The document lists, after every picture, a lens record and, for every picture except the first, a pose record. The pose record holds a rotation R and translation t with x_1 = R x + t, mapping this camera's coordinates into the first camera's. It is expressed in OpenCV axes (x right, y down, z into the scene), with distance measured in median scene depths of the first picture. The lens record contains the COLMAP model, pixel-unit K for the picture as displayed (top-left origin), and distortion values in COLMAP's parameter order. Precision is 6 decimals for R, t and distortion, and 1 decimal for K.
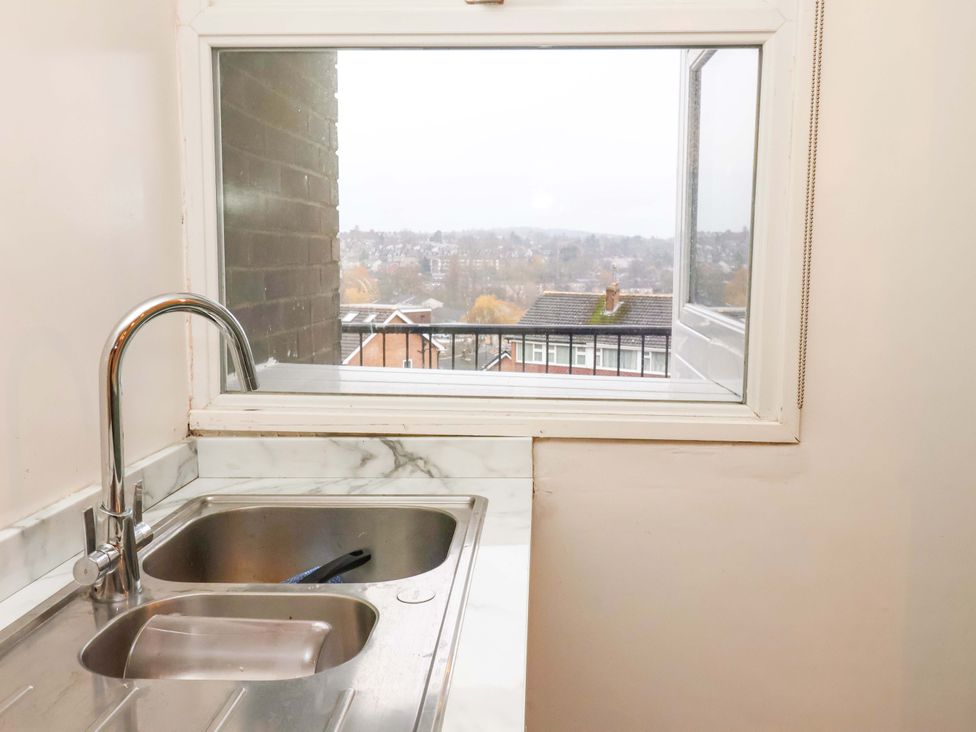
lens RADIAL K [[863.9, 0, 487.6], [0, 863.9, 347.2], [0, 0, 1]] dist [0.013797, 0.002074]
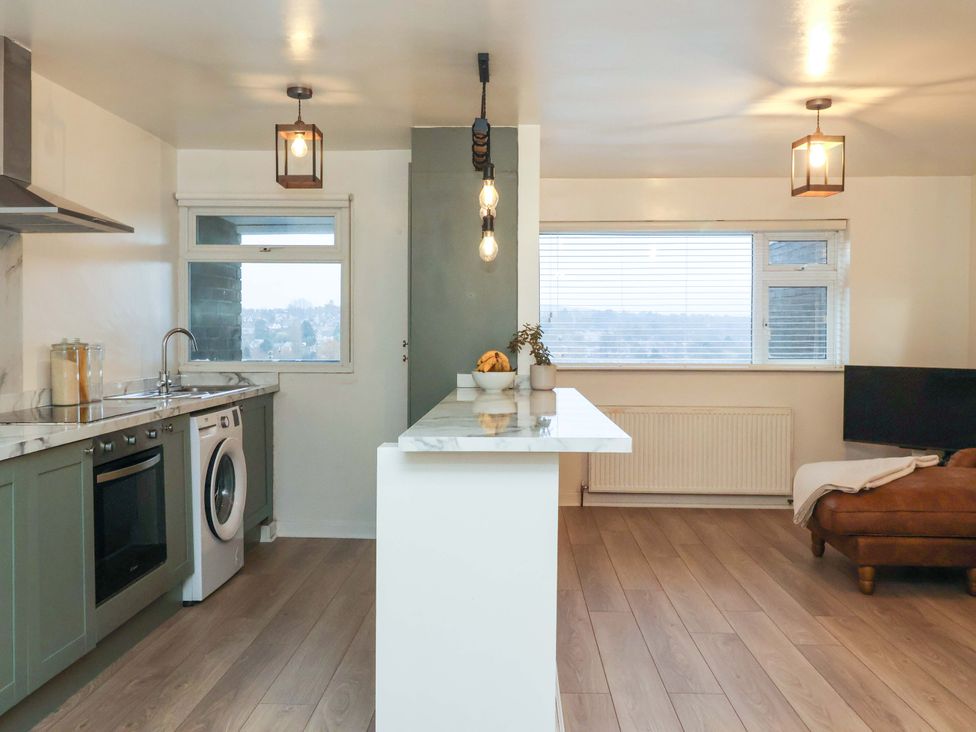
lens RADIAL K [[863.9, 0, 487.6], [0, 863.9, 347.2], [0, 0, 1]] dist [0.013797, 0.002074]
pose [[0.999594, -0.002078, 0.028418, 0.781444], [0.004489, 0.996366, -0.085053, 0.298282], [-0.028138, 0.085146, 0.995971, -2.457203]]
